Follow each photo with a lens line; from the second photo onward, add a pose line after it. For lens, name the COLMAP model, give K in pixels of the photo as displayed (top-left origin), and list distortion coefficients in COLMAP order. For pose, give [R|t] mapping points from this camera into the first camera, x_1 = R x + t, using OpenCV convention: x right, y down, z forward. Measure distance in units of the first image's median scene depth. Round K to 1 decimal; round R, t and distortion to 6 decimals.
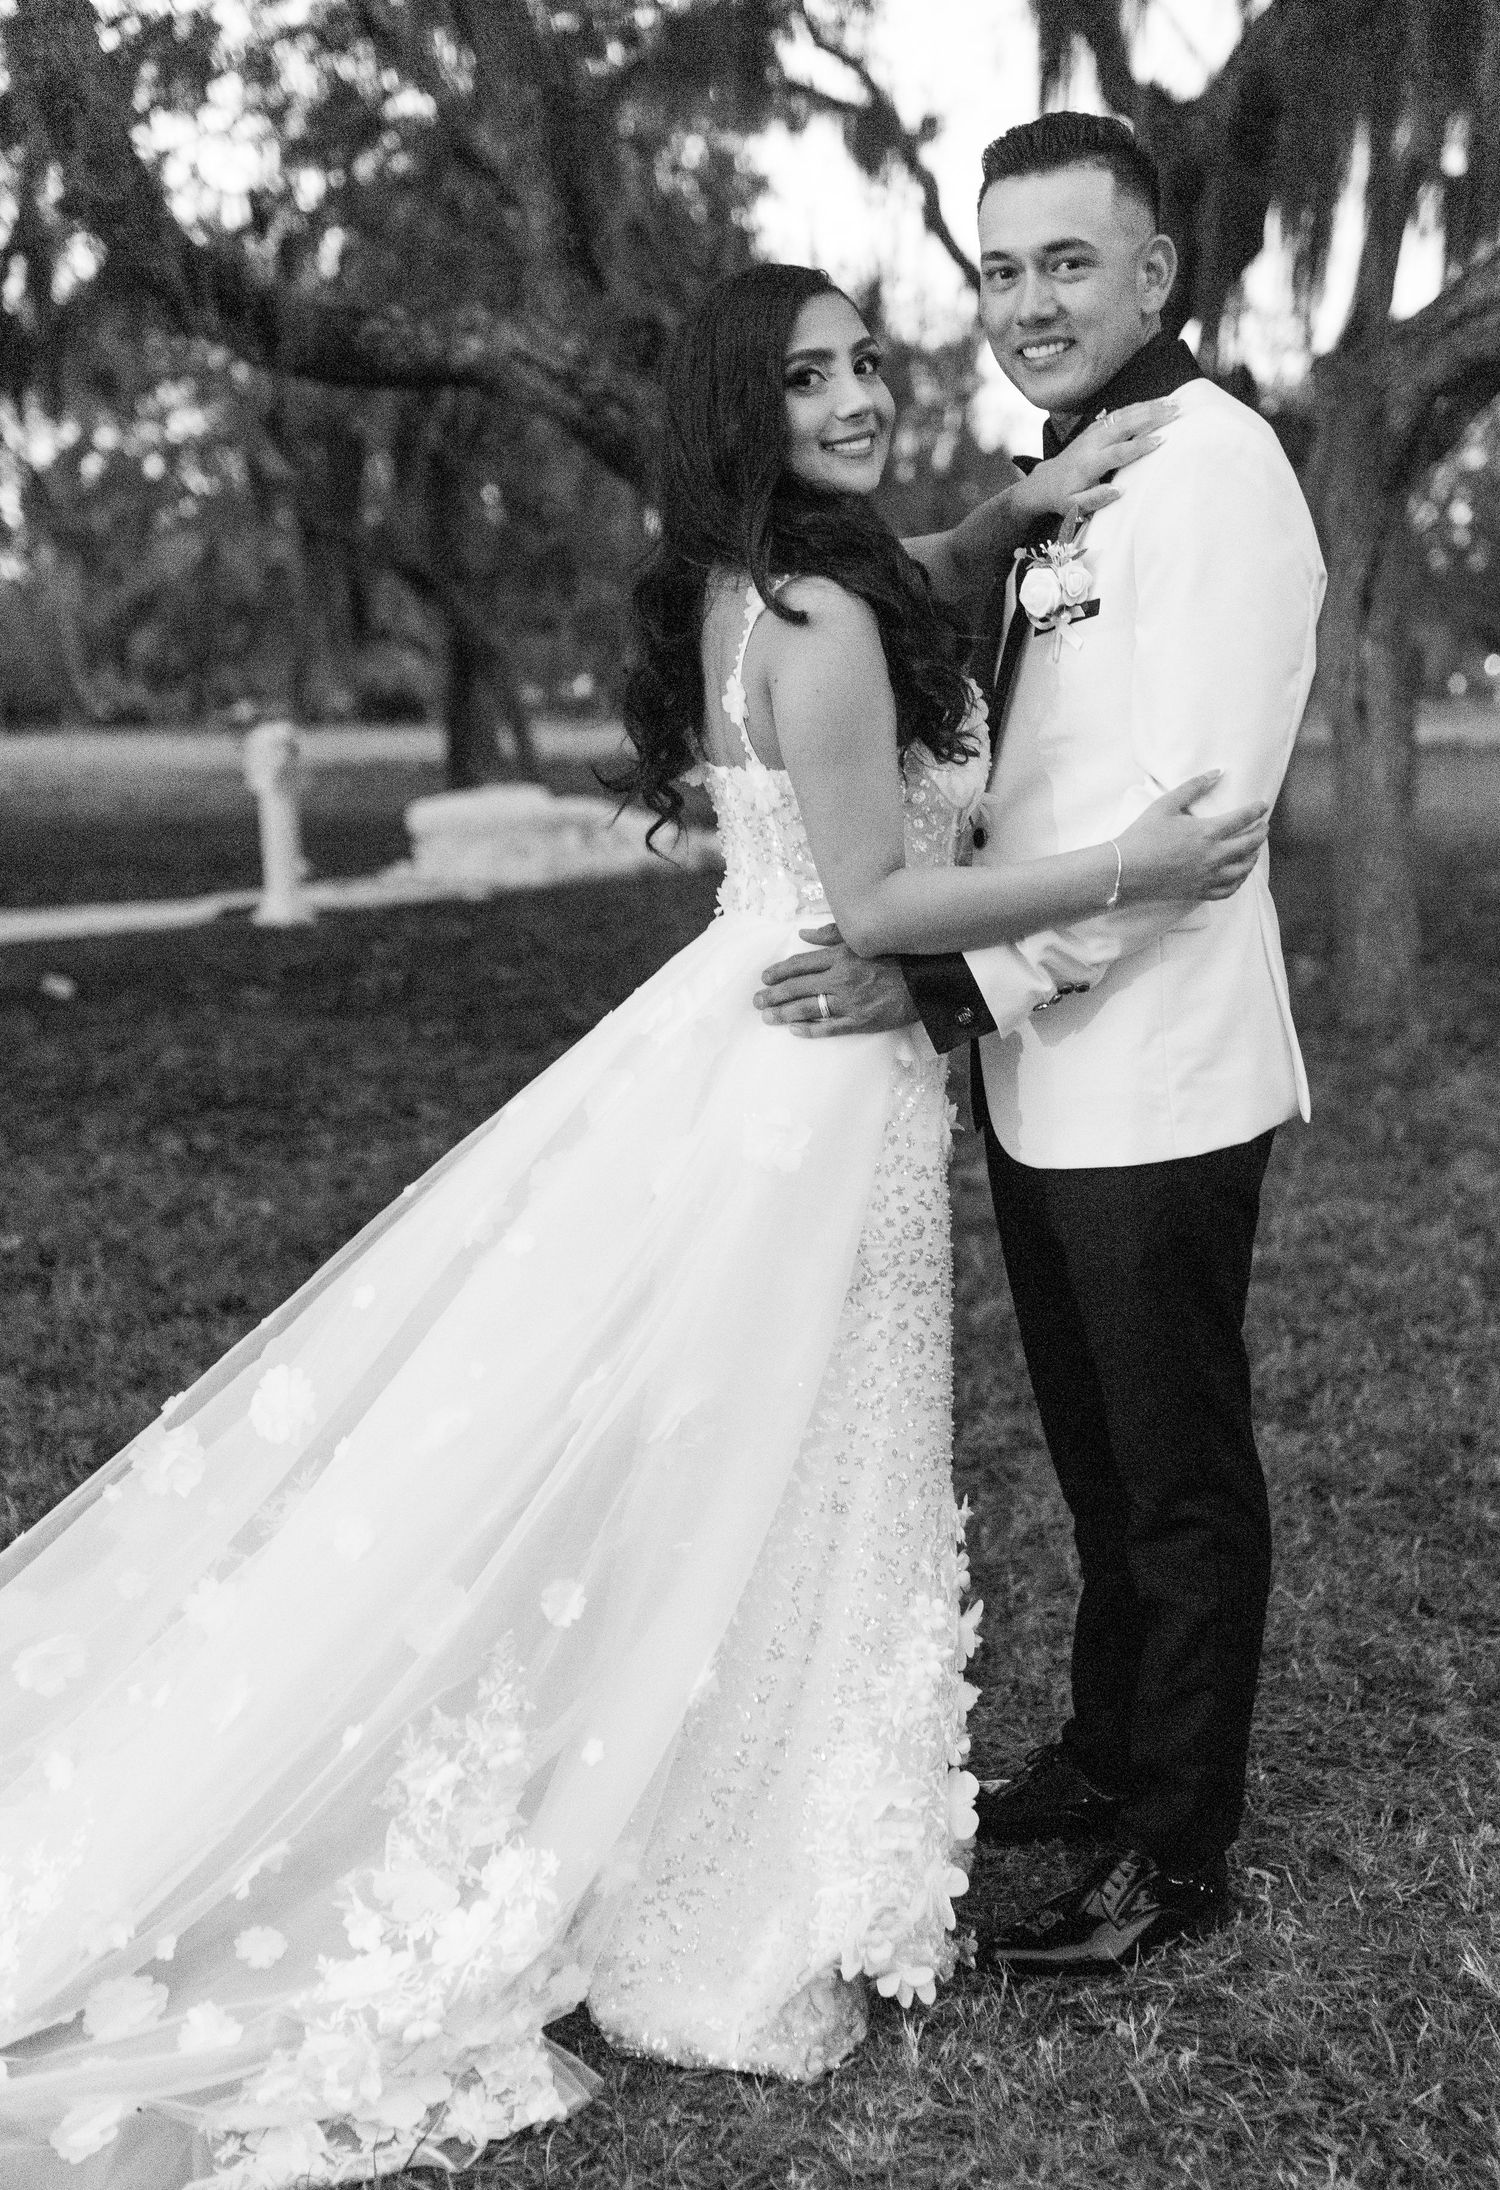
lens RADIAL K [[2463.0, 0, 869.8], [0, 2463.0, 1205.7], [0, 0, 1]] dist [0.009591, 0.000000]
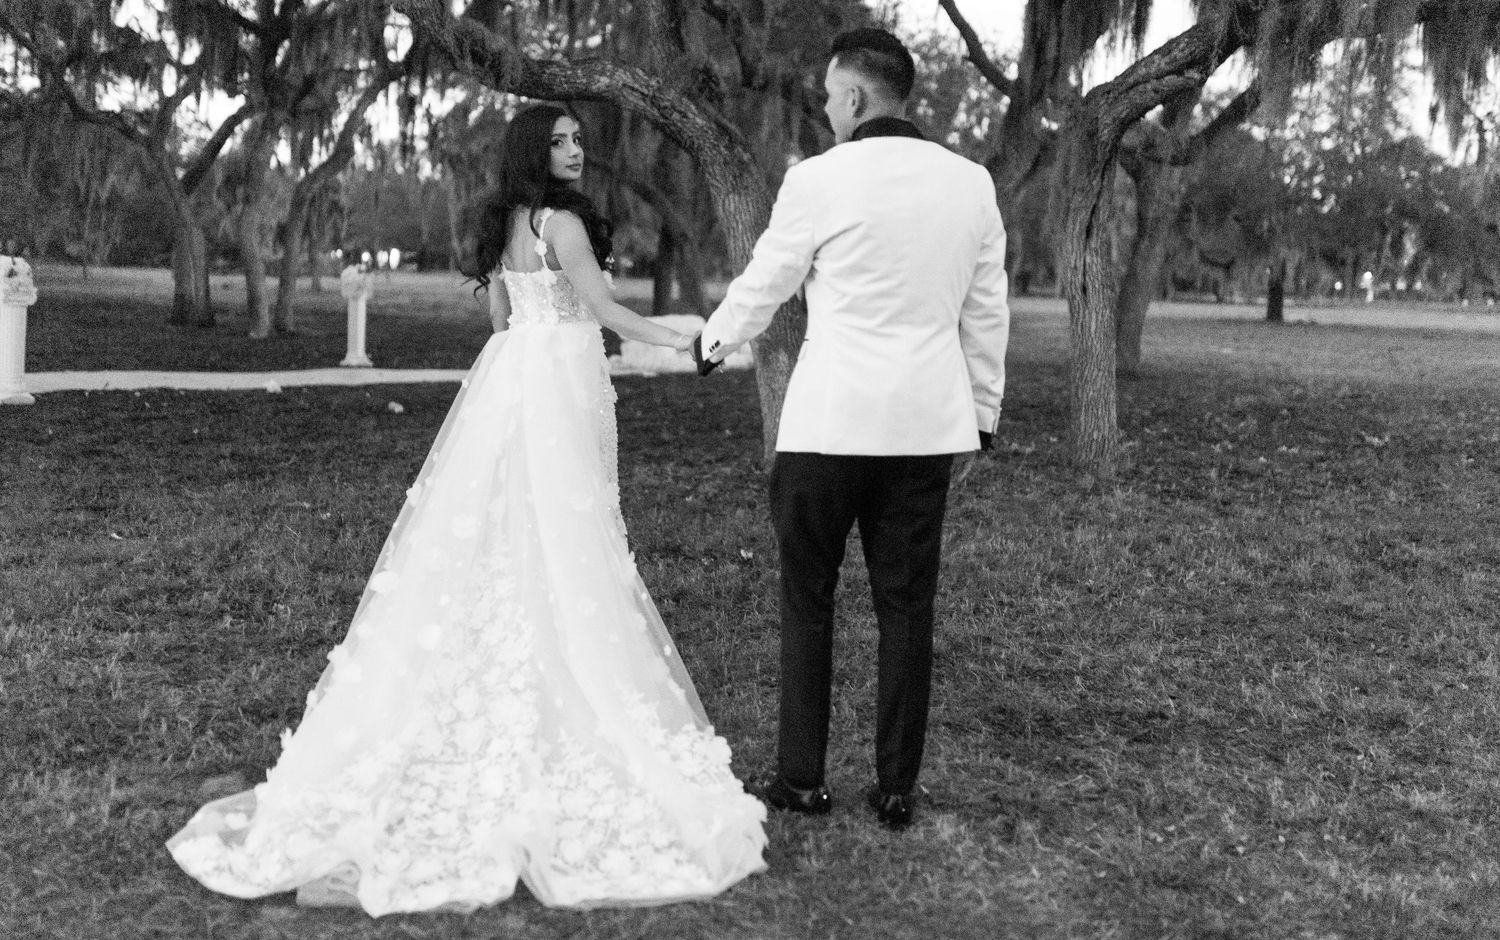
lens RADIAL K [[1581.5, 0, 753.8], [0, 1581.5, 478.6], [0, 0, 1]] dist [0.011368, 0.000000]
pose [[0.991019, 0.065923, -0.116346, 0.092804], [-0.074244, 0.994871, -0.068696, 0.031020], [0.111221, 0.076717, 0.990830, -0.152532]]
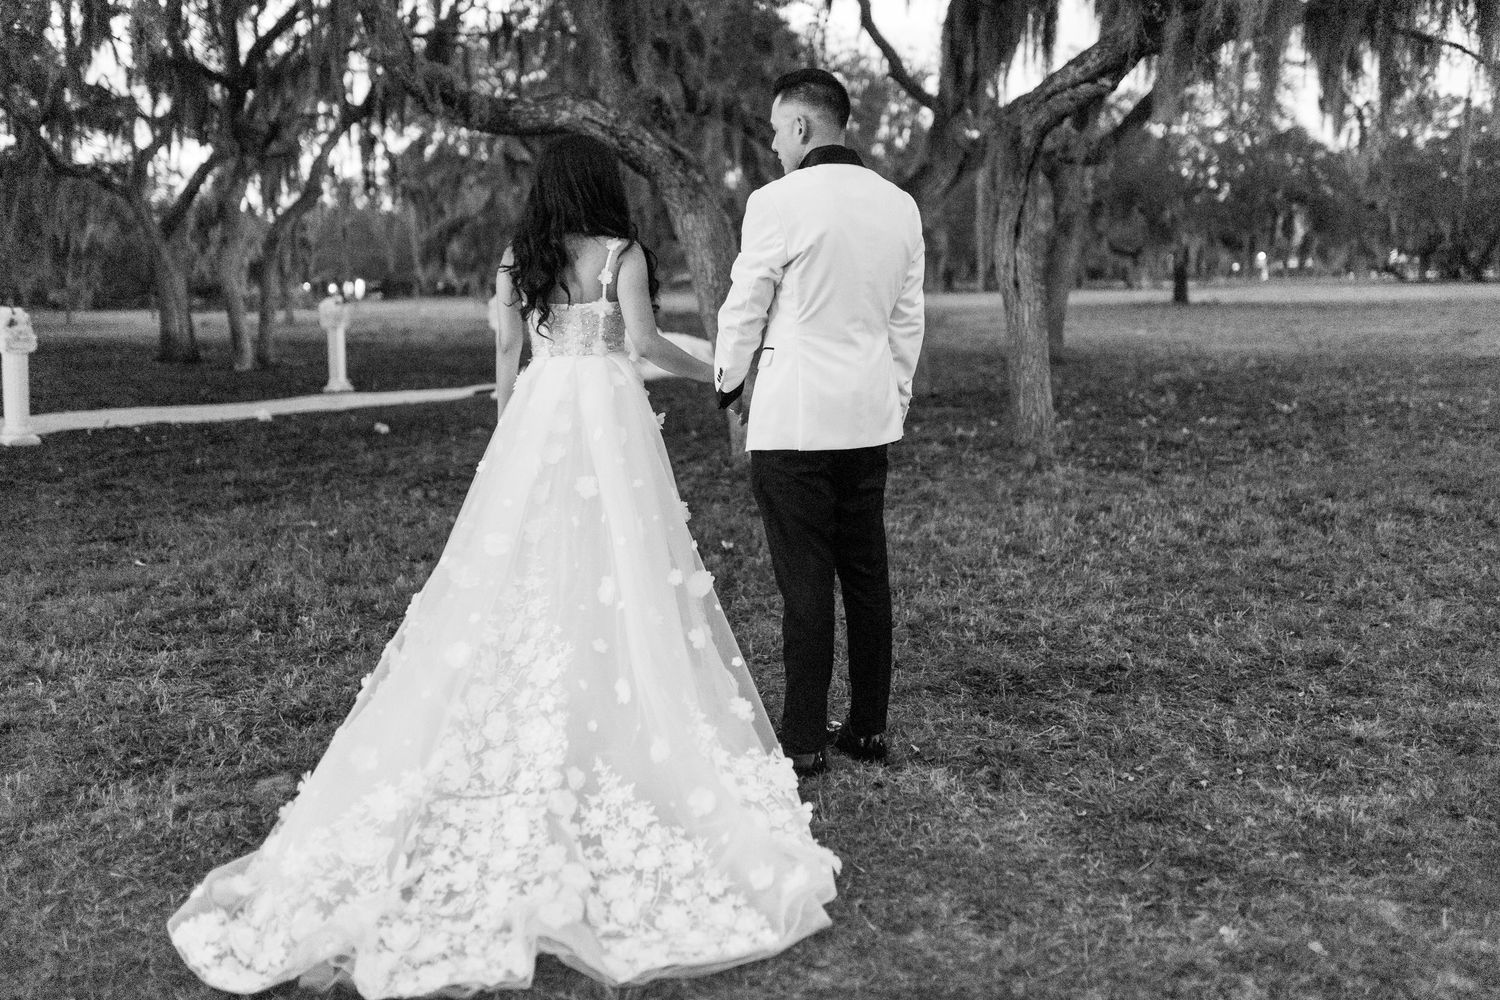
lens RADIAL K [[1470.2, 0, 756.2], [0, 1470.2, 484.1], [0, 0, 1]] dist [0.011585, 0.000000]
pose [[0.996411, 0.008601, -0.084212, 0.082979], [-0.013945, 0.997911, -0.063085, 0.031860], [0.083493, 0.064033, 0.994449, -0.161630]]
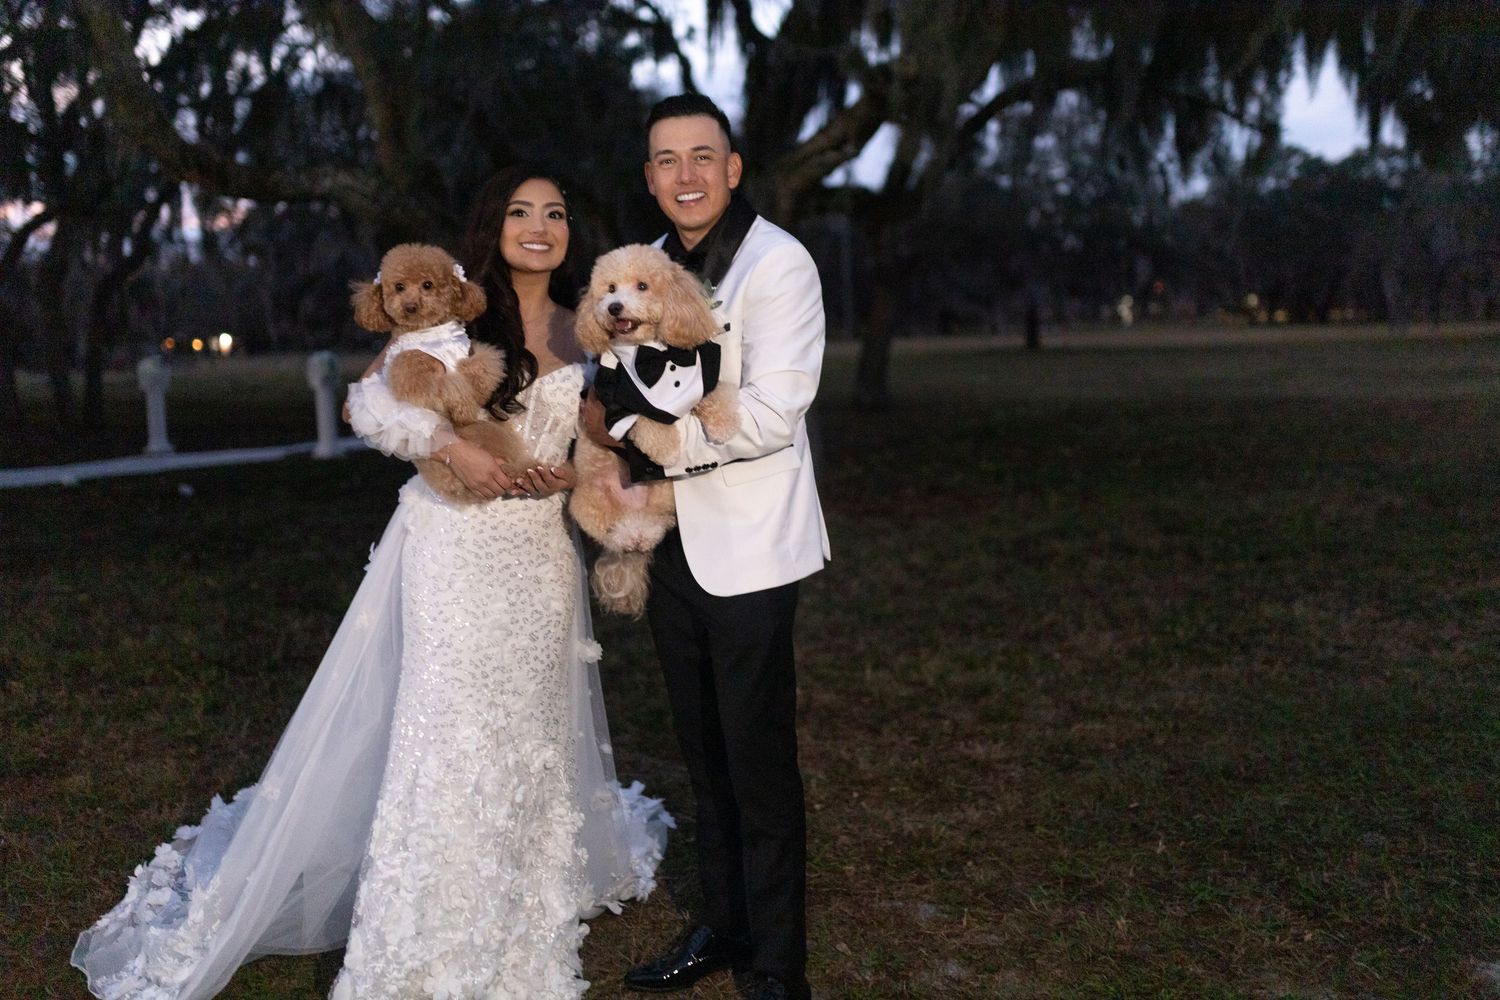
lens RADIAL K [[1470.2, 0, 749.3], [0, 1470.2, 476.4], [0, 0, 1]] dist [0.011585, 0.000000]
pose [[0.999860, -0.015953, -0.004957, 0.159412], [0.015369, 0.994725, -0.101419, 0.032739], [0.006549, 0.101329, 0.994831, -0.192563]]
